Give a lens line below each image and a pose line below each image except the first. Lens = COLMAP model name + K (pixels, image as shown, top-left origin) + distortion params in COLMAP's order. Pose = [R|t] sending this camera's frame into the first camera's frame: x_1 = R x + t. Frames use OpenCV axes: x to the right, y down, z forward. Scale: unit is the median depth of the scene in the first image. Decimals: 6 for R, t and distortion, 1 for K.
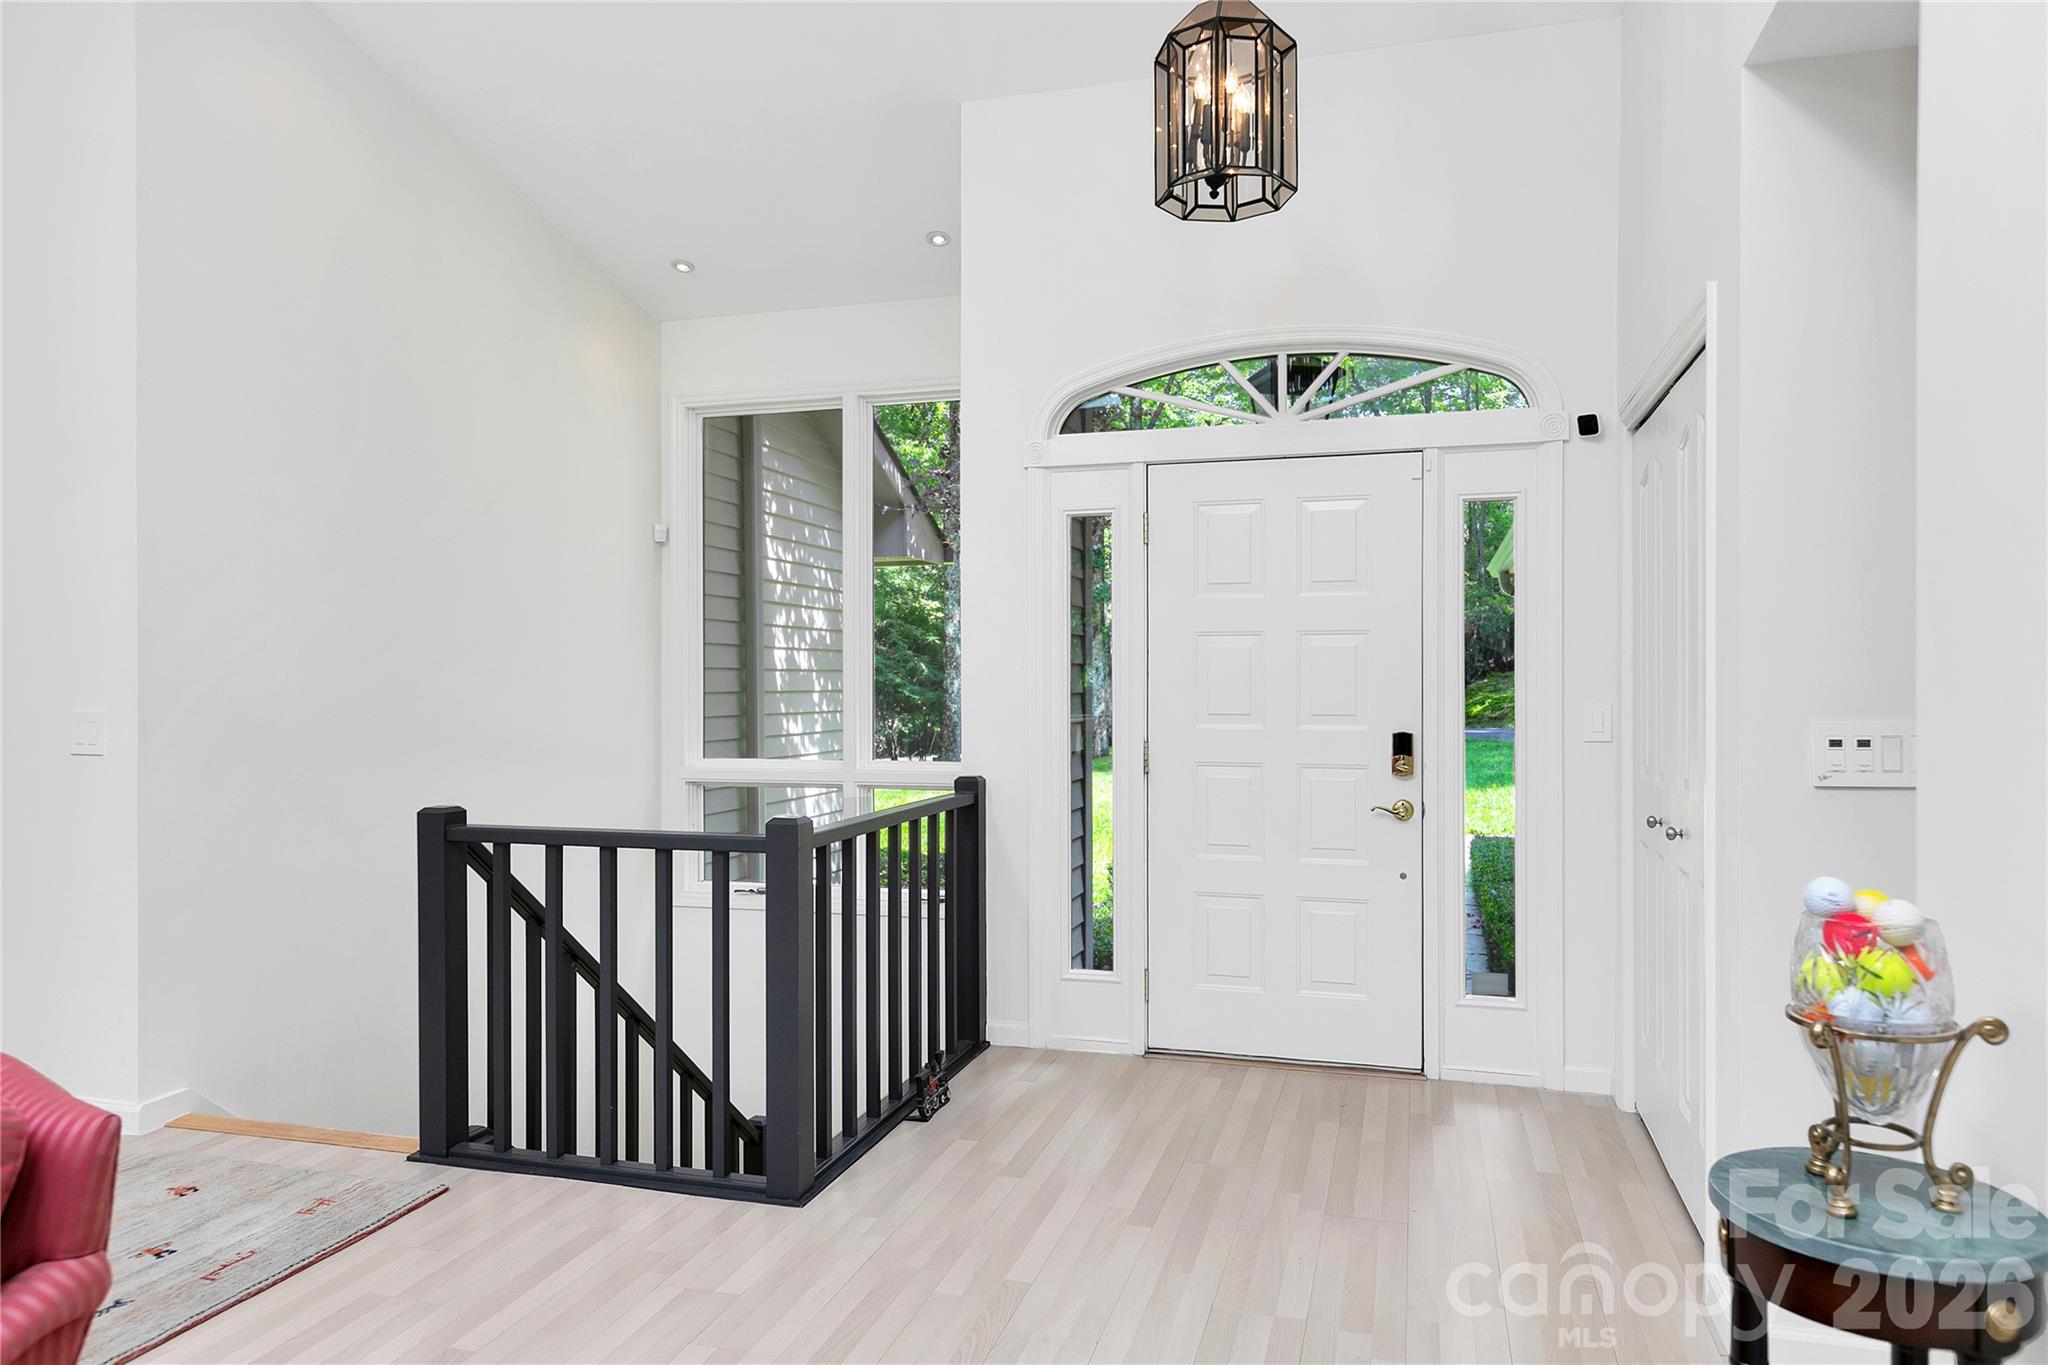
lens RADIAL K [[1312.1, 0, 1026.4], [0, 1312.1, 698.1], [0, 0, 1]] dist [-0.004844, -0.000471]
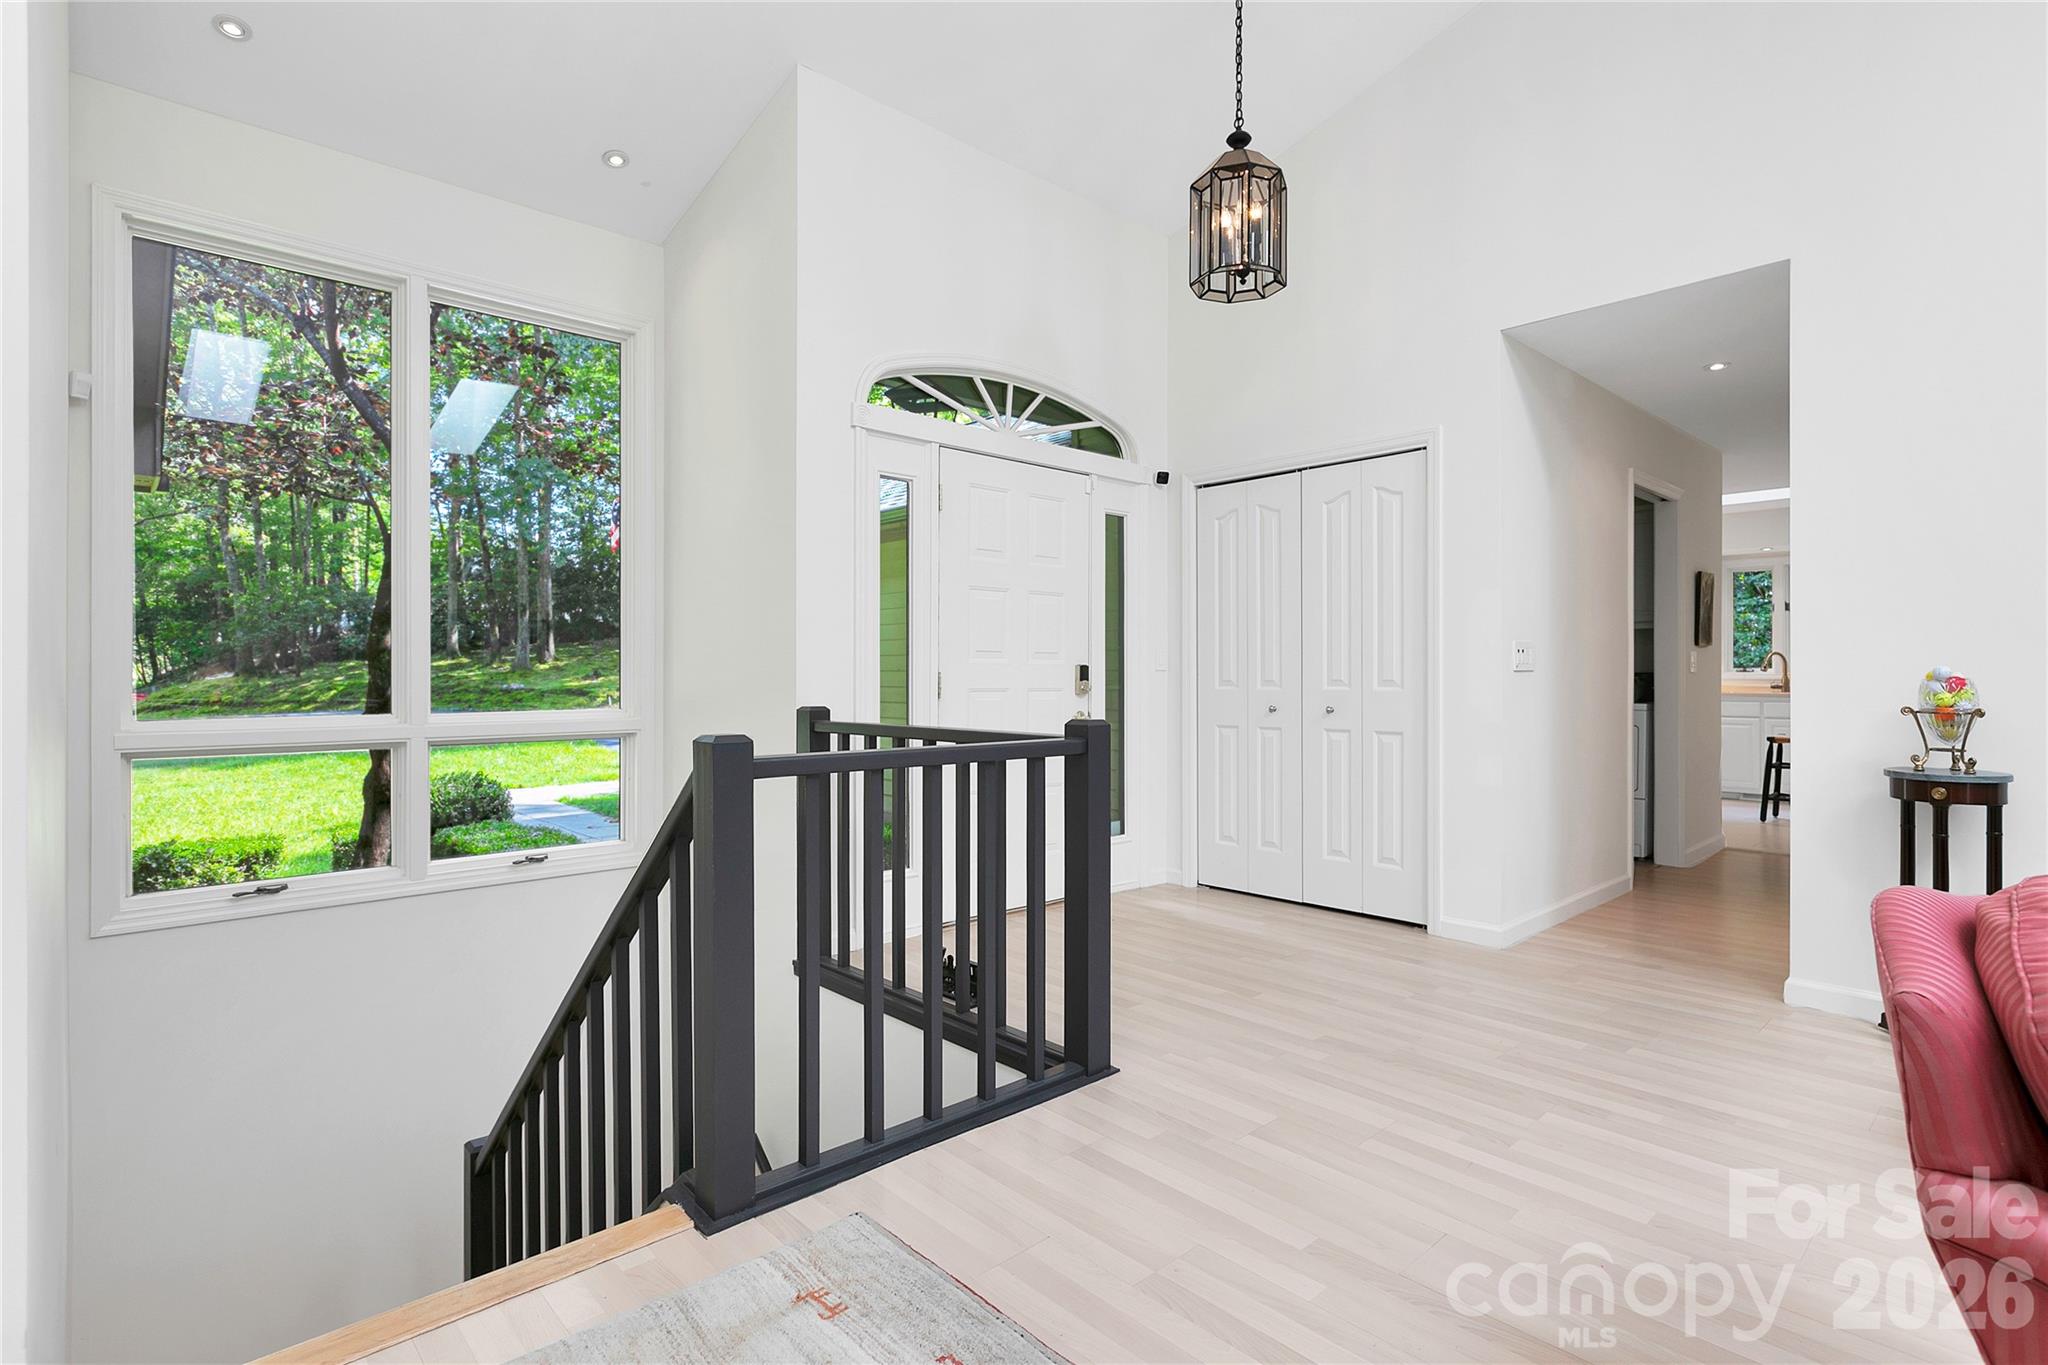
lens RADIAL K [[1013.2, 0, 1023.7], [0, 1013.2, 665.2], [0, 0, 1]] dist [0.004573, 0.000281]
pose [[0.507187, 0.015959, 0.861688, -0.933027], [0.006617, 0.999727, -0.022411, 0.067197], [-0.861811, 0.017069, 0.506943, 0.625087]]
